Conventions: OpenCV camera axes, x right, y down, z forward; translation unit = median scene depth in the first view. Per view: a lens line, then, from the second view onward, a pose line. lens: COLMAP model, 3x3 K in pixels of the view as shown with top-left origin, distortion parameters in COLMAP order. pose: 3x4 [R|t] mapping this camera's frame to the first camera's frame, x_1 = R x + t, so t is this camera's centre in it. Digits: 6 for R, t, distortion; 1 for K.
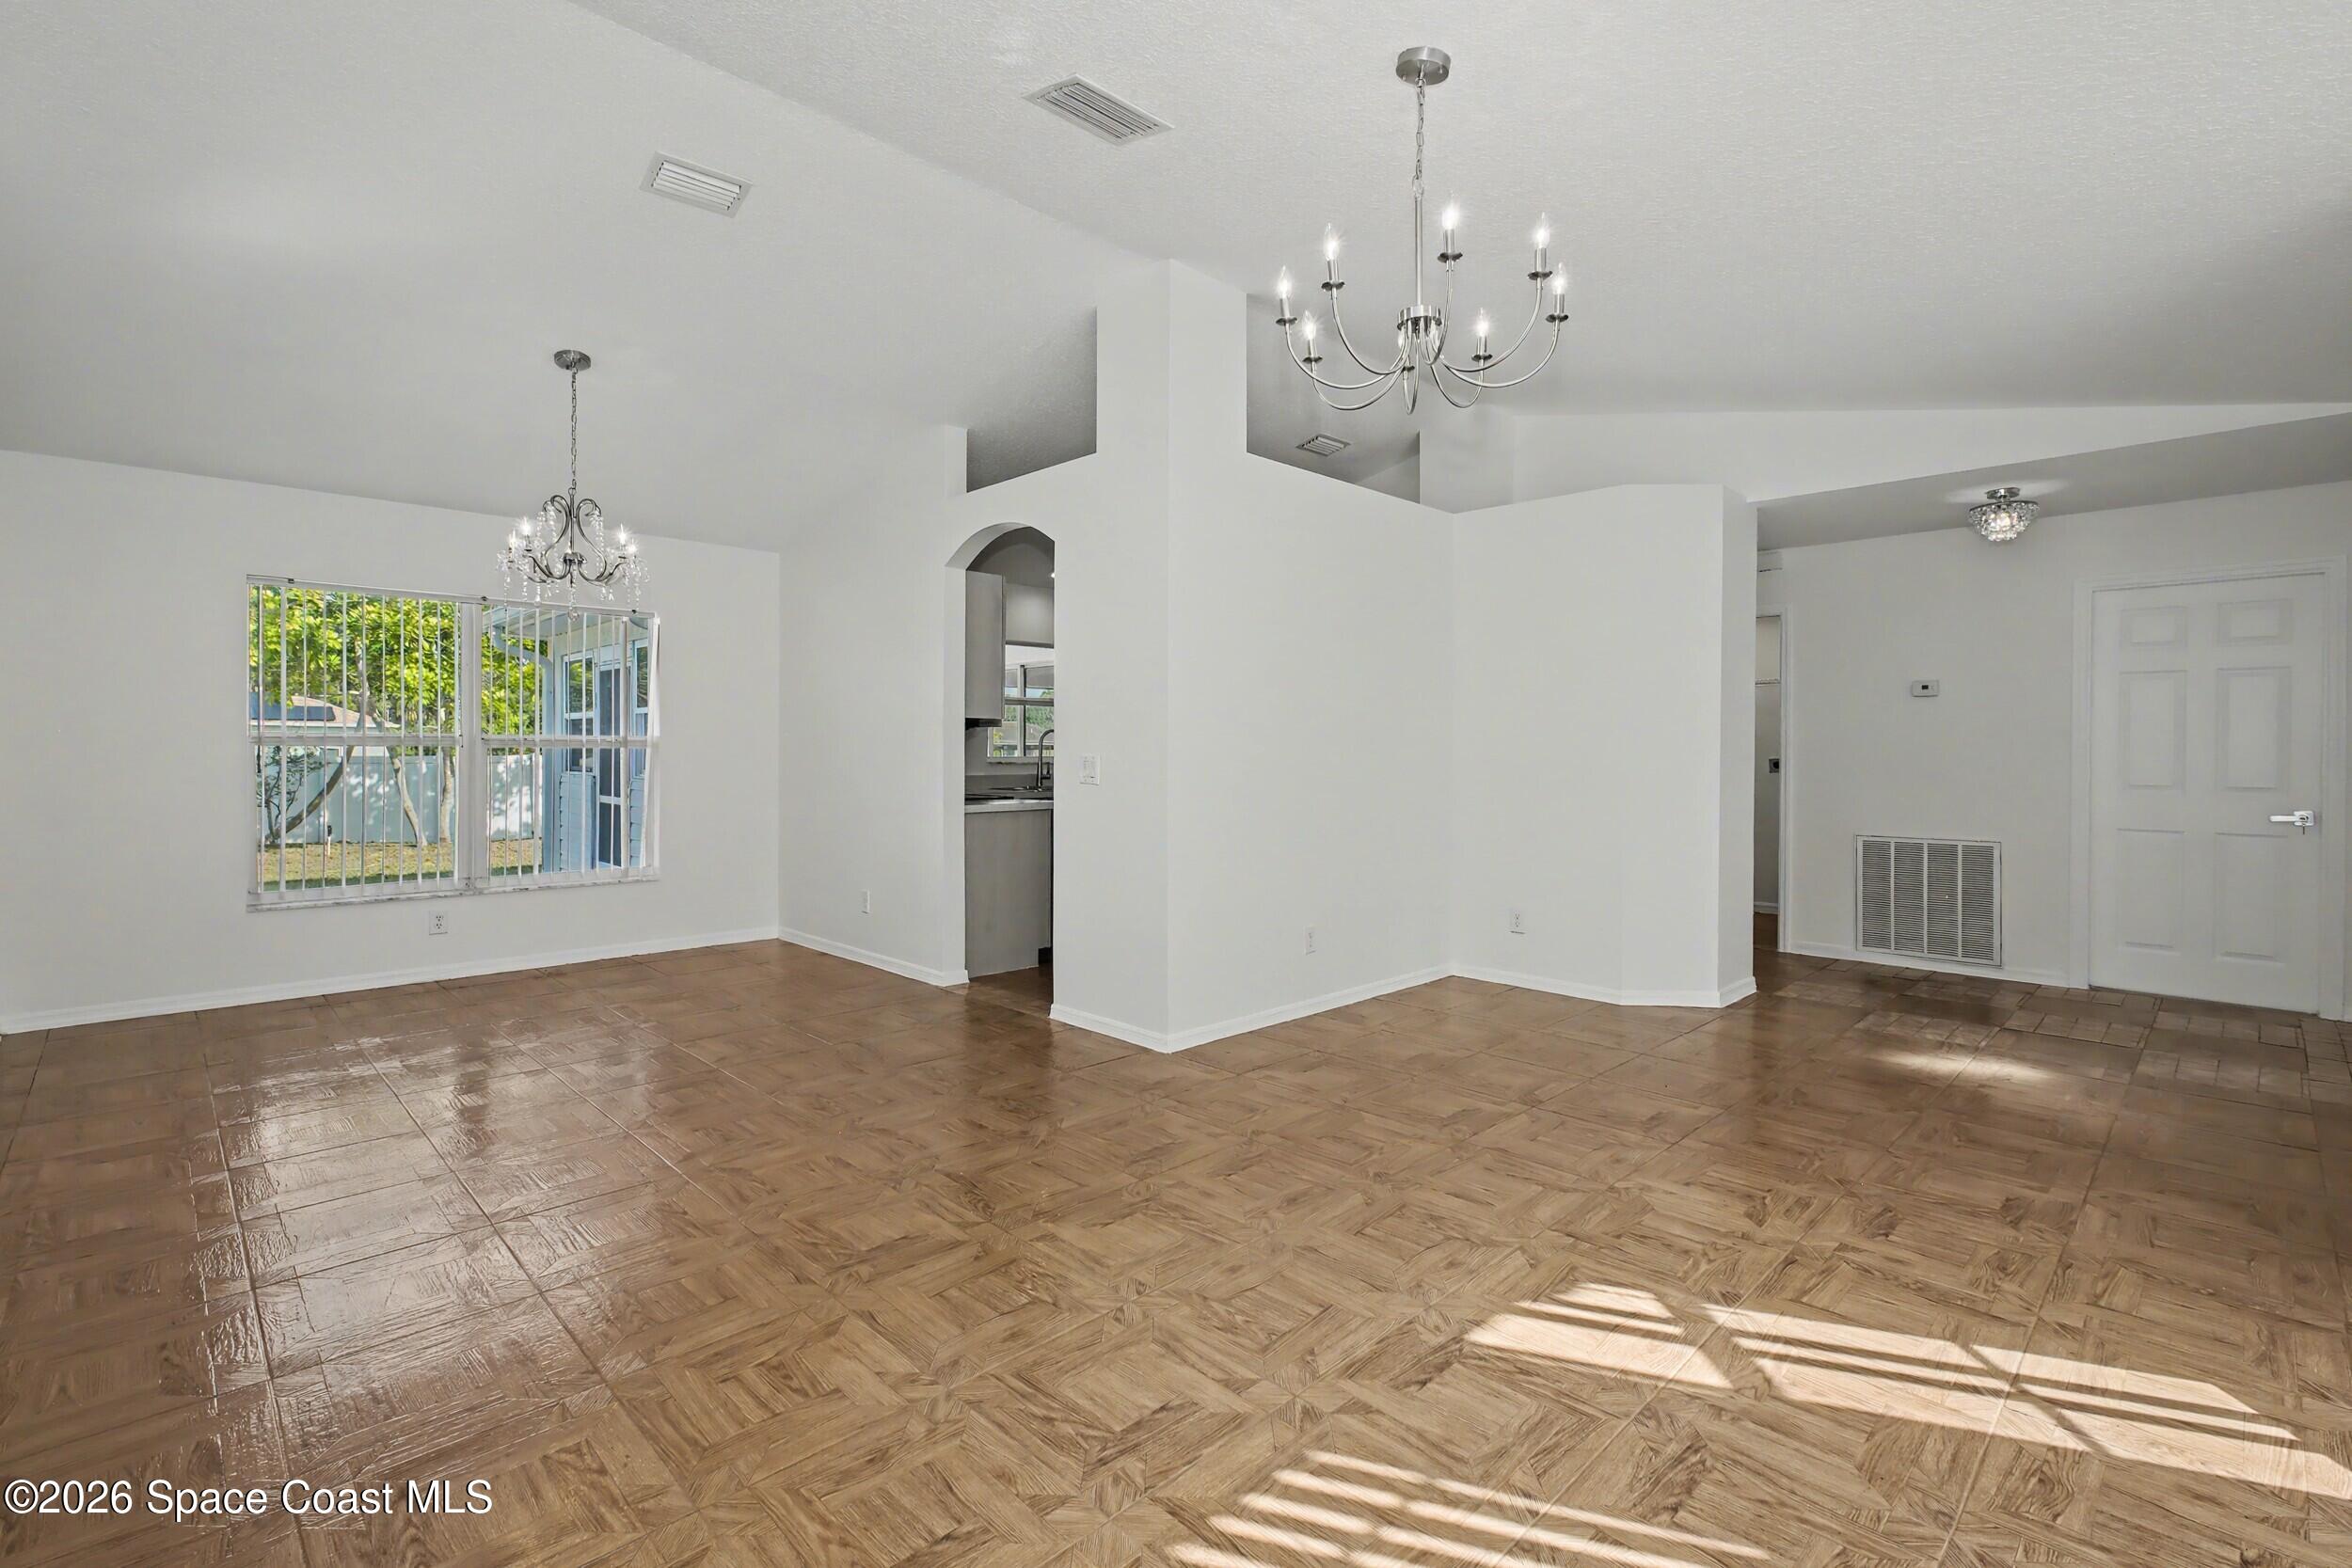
lens RADIAL K [[1051.1, 0, 1166.0], [0, 1051.1, 766.2], [0, 0, 1]] dist [0.000533, 0.000313]
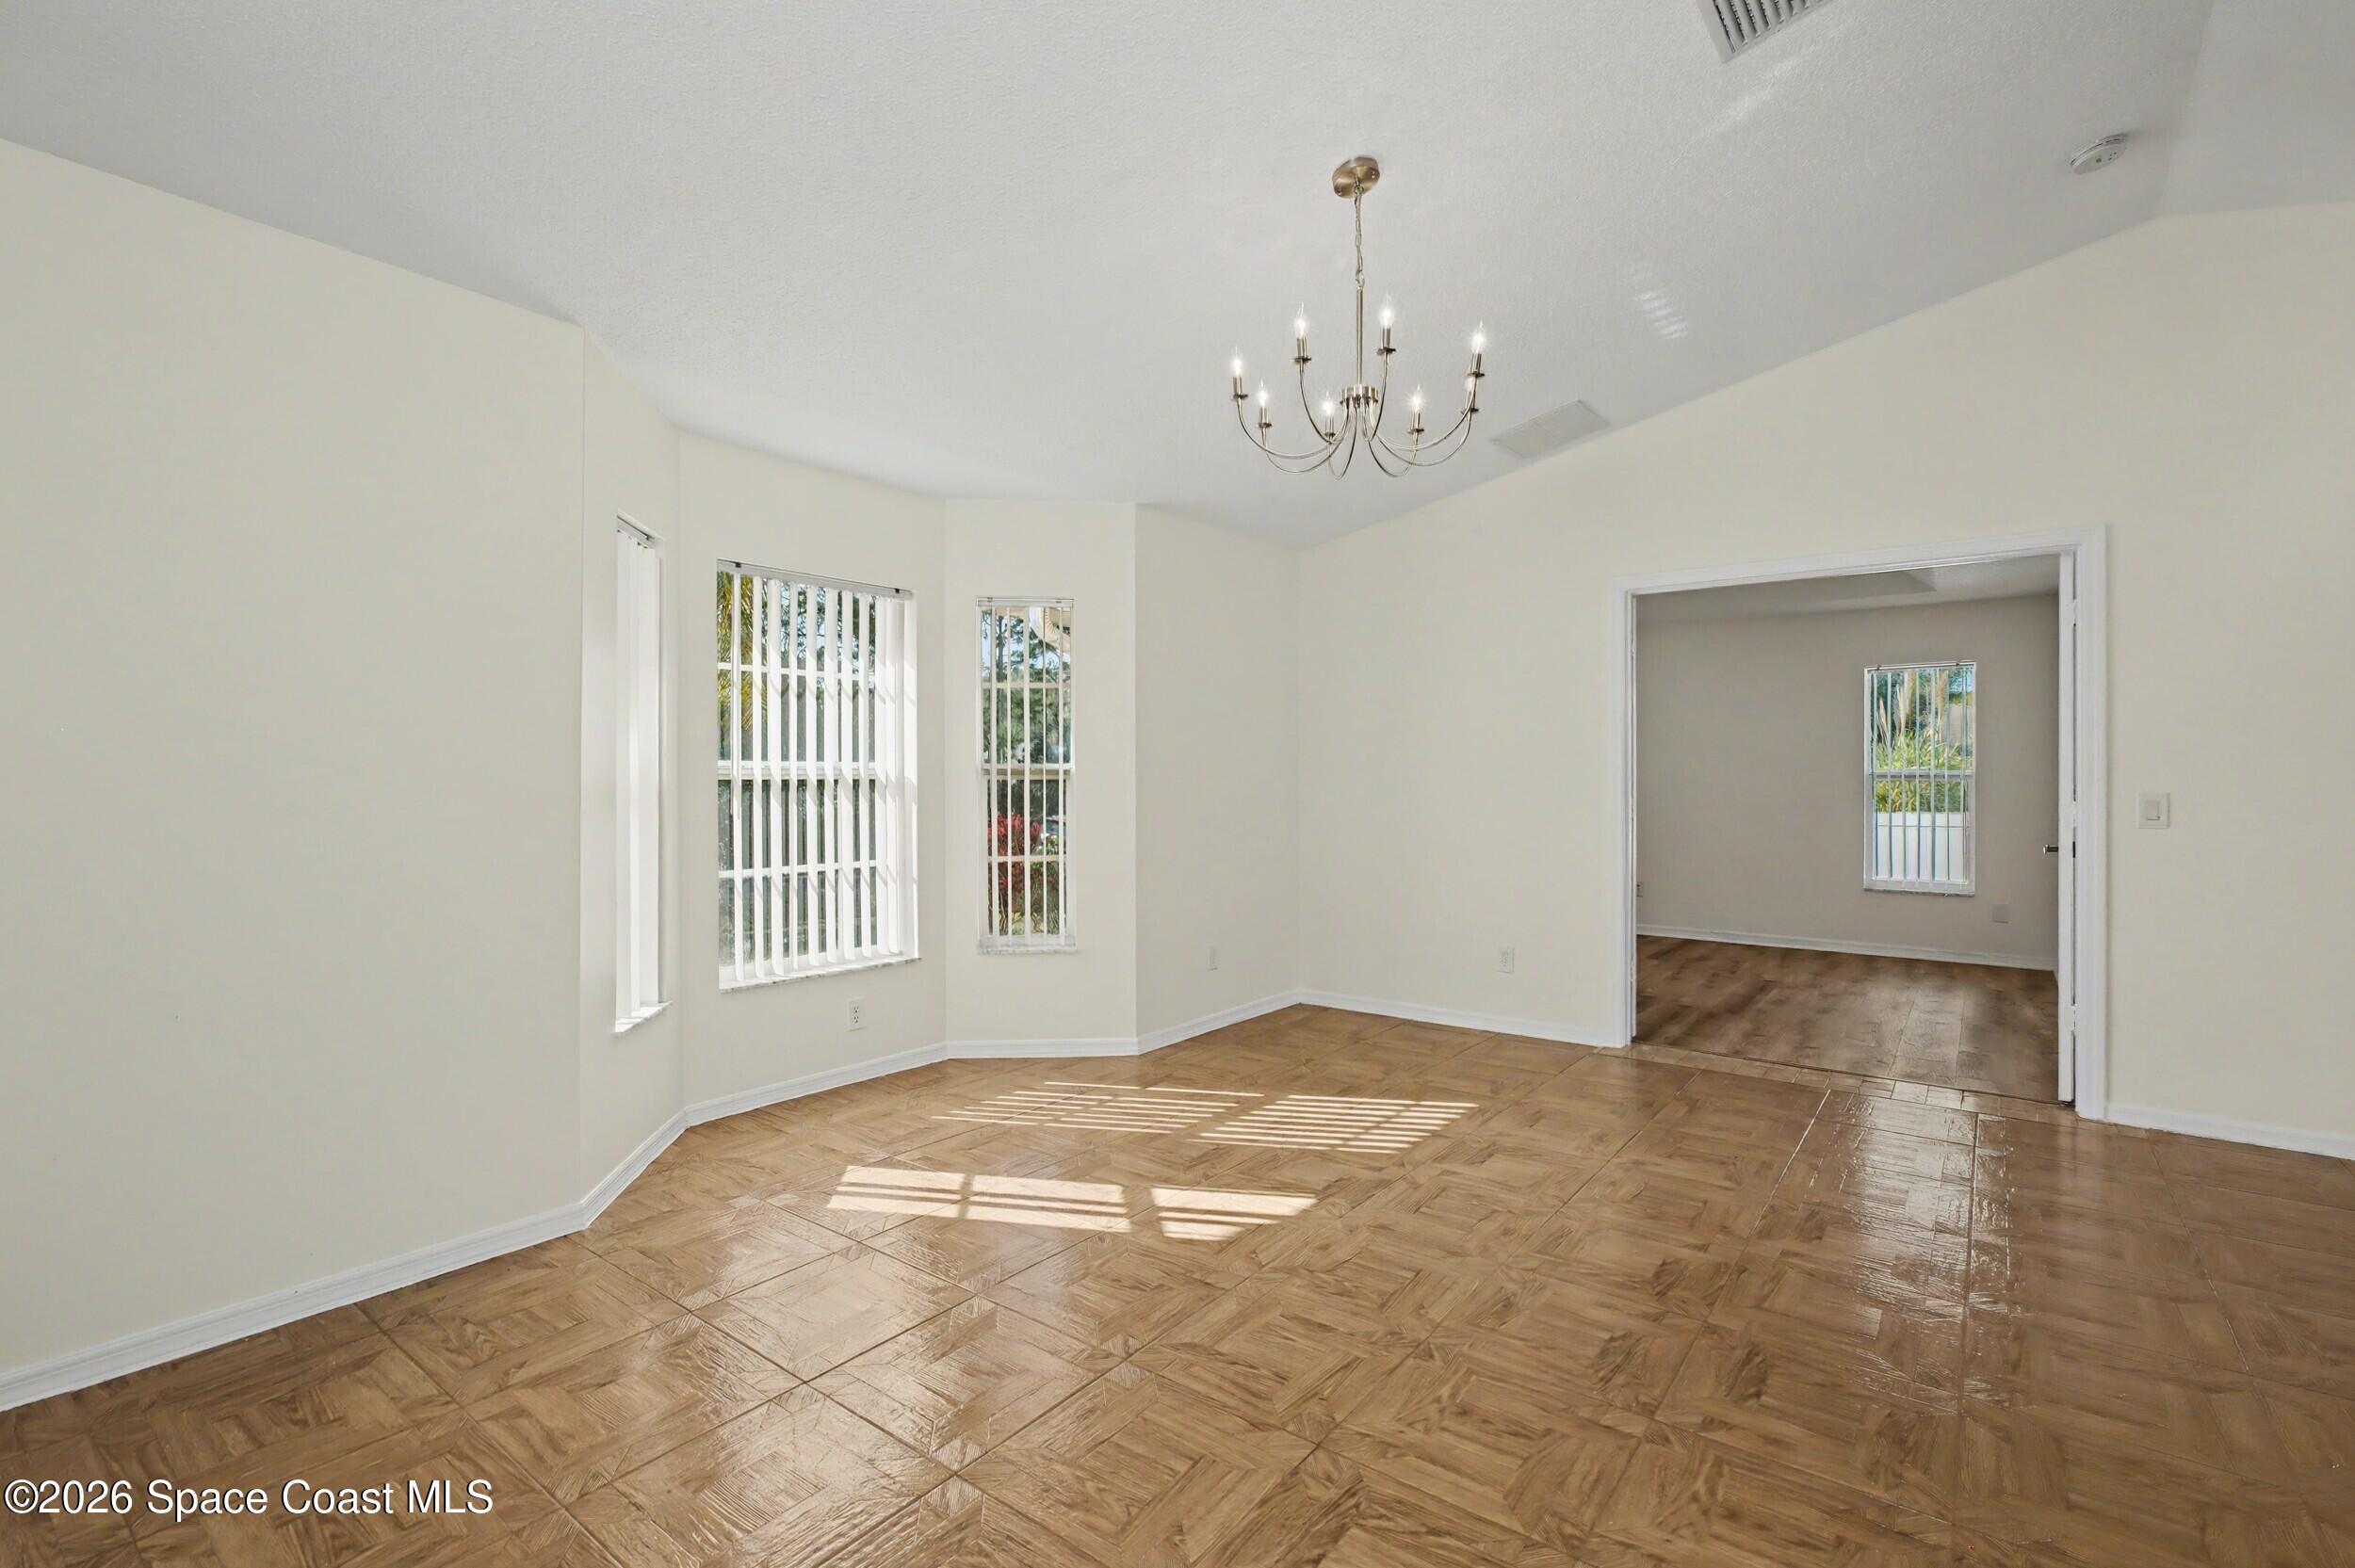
lens RADIAL K [[1052.5, 0, 1167.5], [0, 1052.5, 766.1], [0, 0, 1]] dist [0.000533, 0.000313]
pose [[-0.990819, -0.006627, -0.135030, 0.672045], [-0.006277, 0.999976, -0.003016, -0.034585], [0.135046, -0.002140, -0.990837, 2.365727]]
